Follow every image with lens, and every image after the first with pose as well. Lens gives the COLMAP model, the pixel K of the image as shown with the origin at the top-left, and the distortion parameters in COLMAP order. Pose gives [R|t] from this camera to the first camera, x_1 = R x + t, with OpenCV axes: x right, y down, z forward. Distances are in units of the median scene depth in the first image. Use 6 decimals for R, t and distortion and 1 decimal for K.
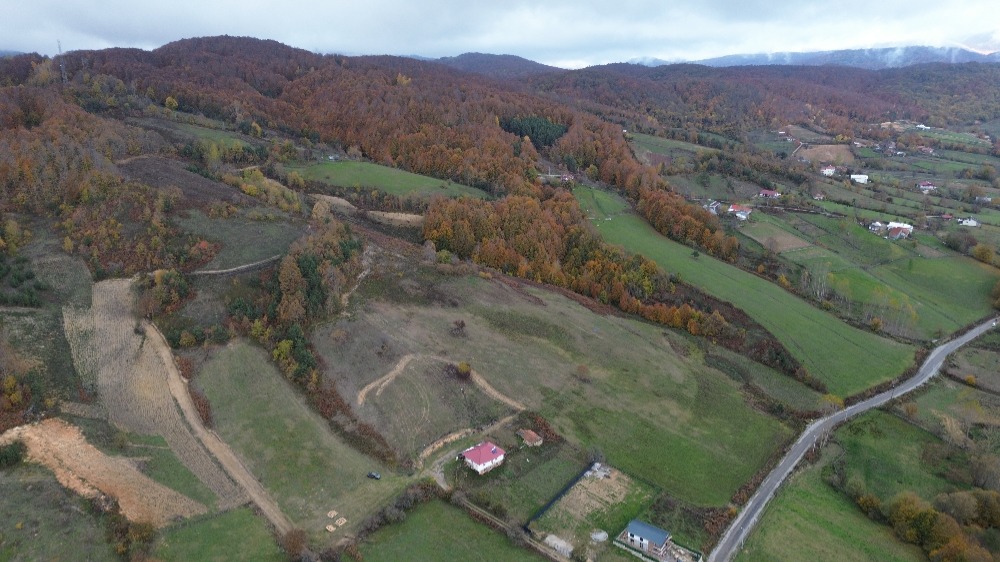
lens RADIAL K [[698.0, 0, 500.4], [0, 698.0, 284.3], [0, 0, 1]] dist [0.088767, -0.097933]
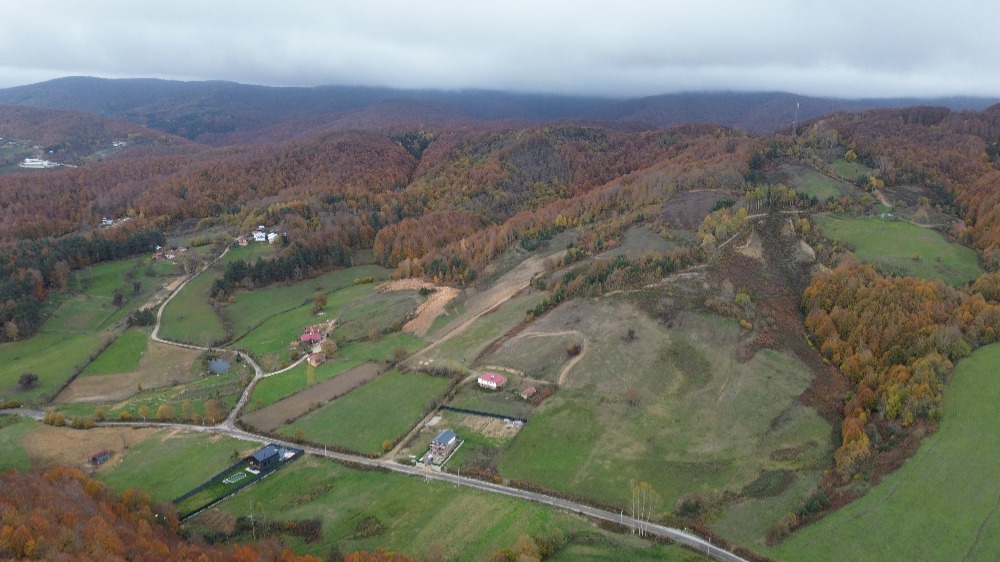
lens RADIAL K [[698.0, 0, 501.5], [0, 698.0, 281.5], [0, 0, 1]] dist [0.088767, -0.097933]
pose [[0.215601, 0.231186, -0.948720, 0.950792], [-0.297124, 0.941032, 0.161790, -0.145222], [0.930179, 0.247006, 0.271579, 0.379020]]
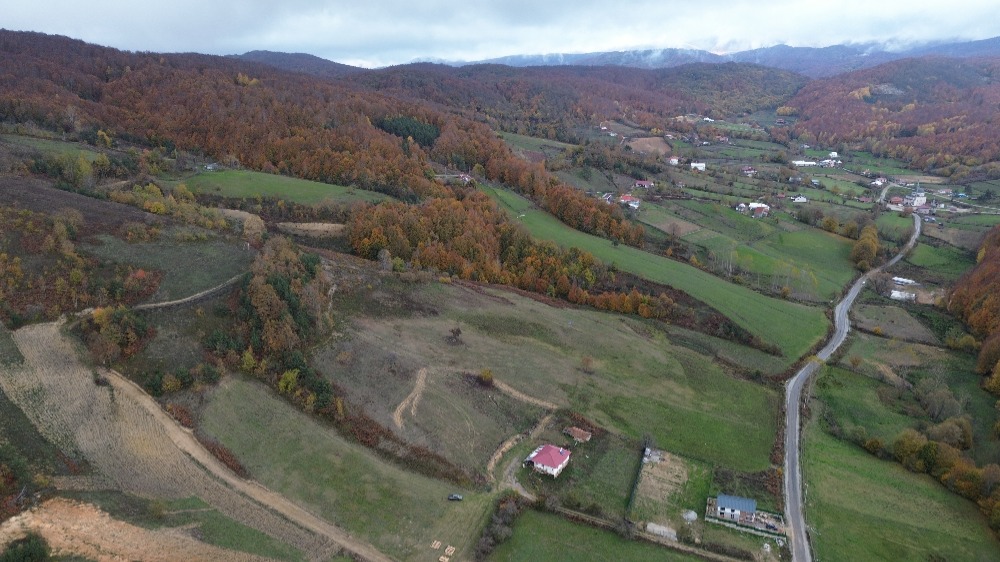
lens RADIAL K [[698.0, 0, 500.3], [0, 698.0, 285.8], [0, 0, 1]] dist [0.088767, -0.097933]
pose [[0.953632, -0.092612, 0.286374, -0.243317], [0.091896, 0.995641, 0.015967, -0.014551], [-0.286604, 0.011090, 0.957985, 0.046932]]
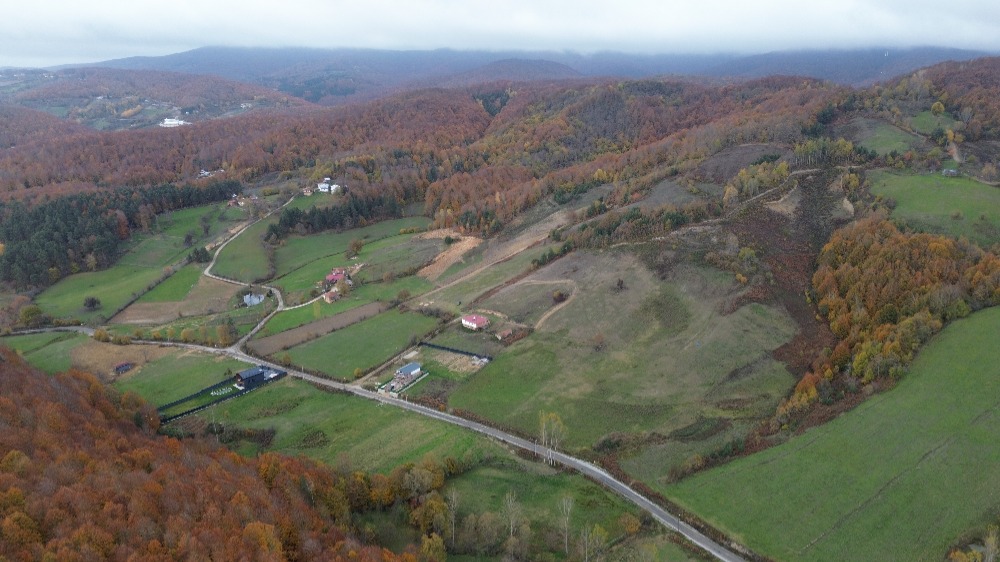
lens RADIAL K [[698.0, 0, 500.7], [0, 698.0, 280.1], [0, 0, 1]] dist [0.088767, -0.097933]
pose [[0.037522, 0.281795, -0.958741, 1.018250], [-0.291516, 0.920772, 0.259226, -0.186945], [0.955830, 0.269762, 0.116697, 0.581658]]
